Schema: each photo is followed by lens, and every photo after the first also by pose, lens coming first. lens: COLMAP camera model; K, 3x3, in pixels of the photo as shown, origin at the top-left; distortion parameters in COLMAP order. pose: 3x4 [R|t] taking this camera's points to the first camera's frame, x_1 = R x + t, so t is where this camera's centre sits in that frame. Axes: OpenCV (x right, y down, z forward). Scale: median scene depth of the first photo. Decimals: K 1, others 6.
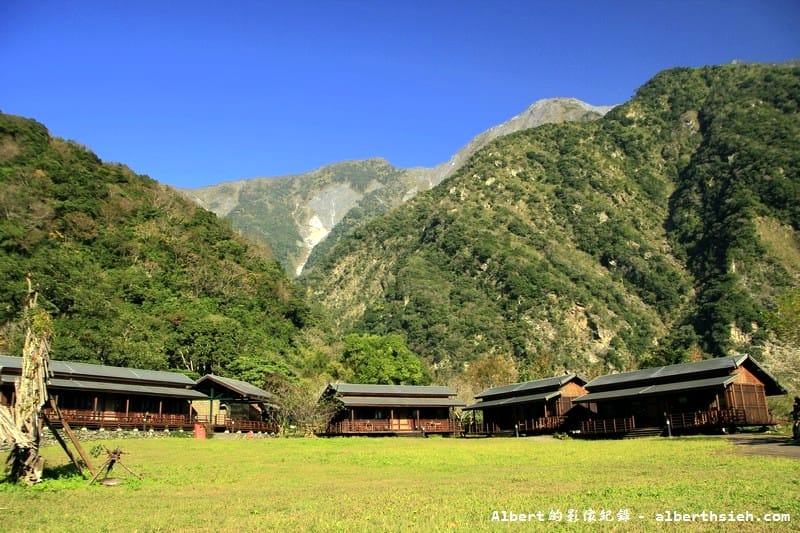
lens RADIAL K [[626.5, 0, 399.9], [0, 626.5, 282.1], [0, 0, 1]] dist [-0.132497, 0.117410]
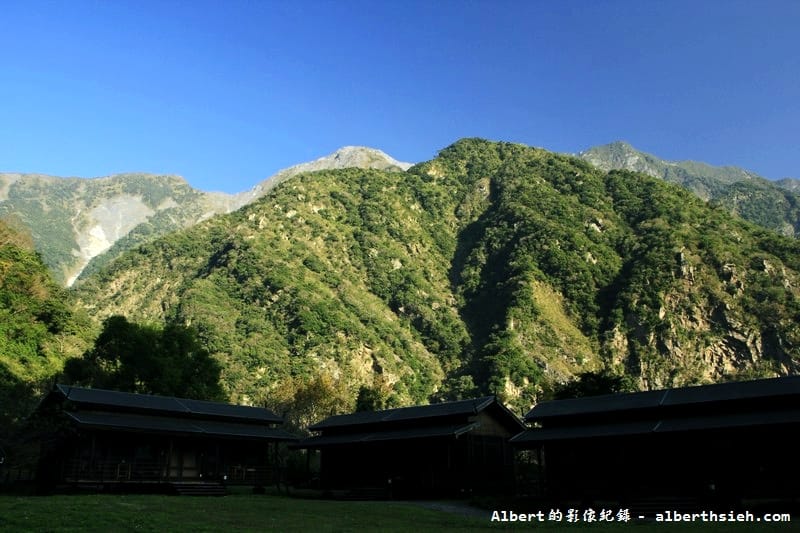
lens RADIAL K [[623.4, 0, 399.5], [0, 623.4, 284.4], [0, 0, 1]] dist [-0.131933, 0.112181]
pose [[0.937141, 0.122985, 0.326560, -0.000618], [-0.103904, 0.991731, -0.075318, 0.005151], [-0.333123, 0.036653, 0.942171, 0.024476]]
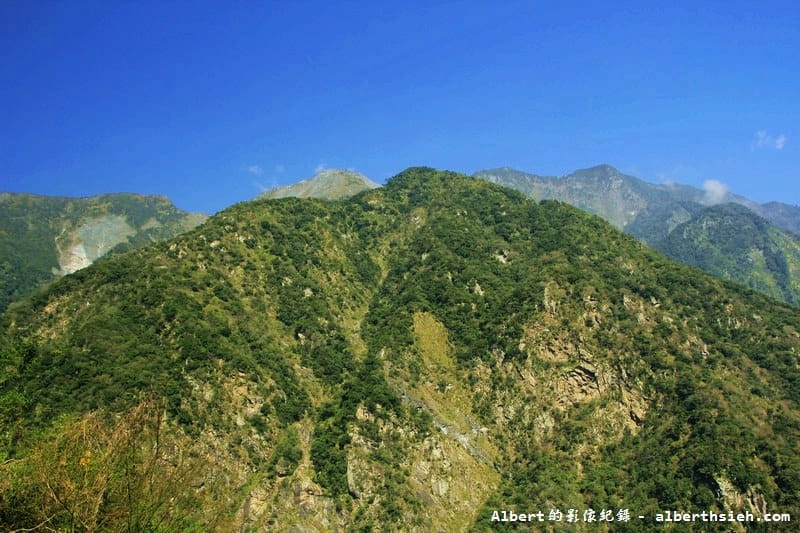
lens RADIAL K [[626.5, 0, 399.9], [0, 626.5, 282.1], [0, 0, 1]] dist [-0.132497, 0.117410]
pose [[0.940486, 0.143352, 0.308117, 0.131324], [-0.116092, 0.987657, -0.105153, -0.024587], [-0.319388, 0.063125, 0.945519, -0.093040]]
